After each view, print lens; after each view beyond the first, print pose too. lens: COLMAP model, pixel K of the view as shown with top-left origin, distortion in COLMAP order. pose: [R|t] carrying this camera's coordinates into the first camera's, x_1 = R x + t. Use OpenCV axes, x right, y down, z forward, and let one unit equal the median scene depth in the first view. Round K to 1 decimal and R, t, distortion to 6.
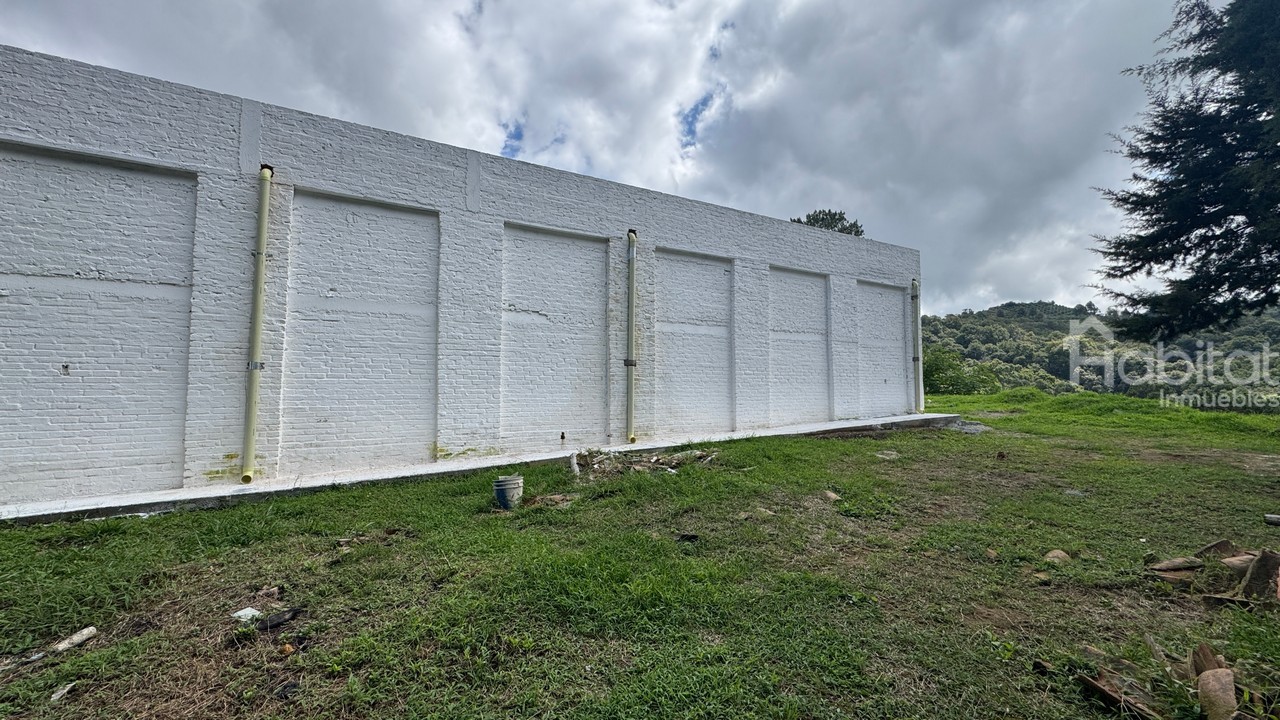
lens RADIAL K [[509.6, 0, 641.3], [0, 509.6, 358.3], [0, 0, 1]] dist [-0.001466, 0.000322]
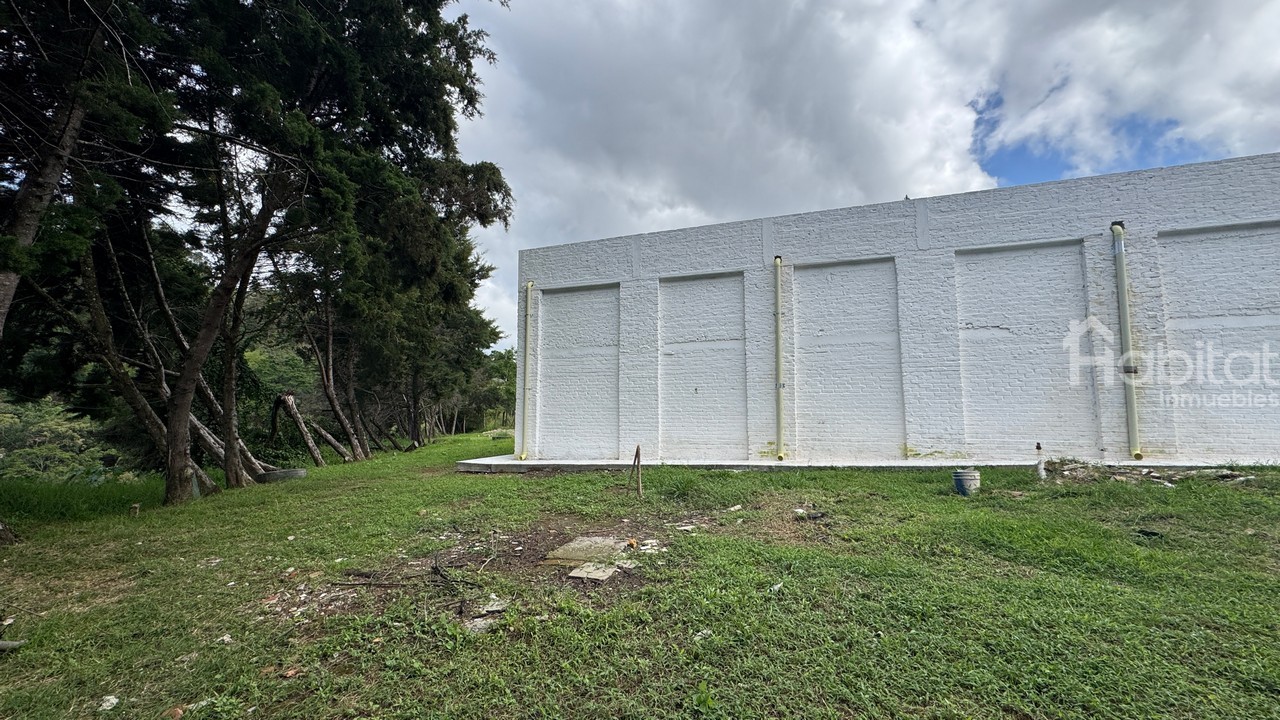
lens RADIAL K [[509.6, 0, 641.3], [0, 509.6, 358.3], [0, 0, 1]] dist [-0.001466, 0.000322]
pose [[0.639184, -0.072808, -0.765599, 0.162802], [0.047739, 0.997345, -0.054990, -0.003255], [0.767571, -0.001400, 0.640963, -0.311502]]
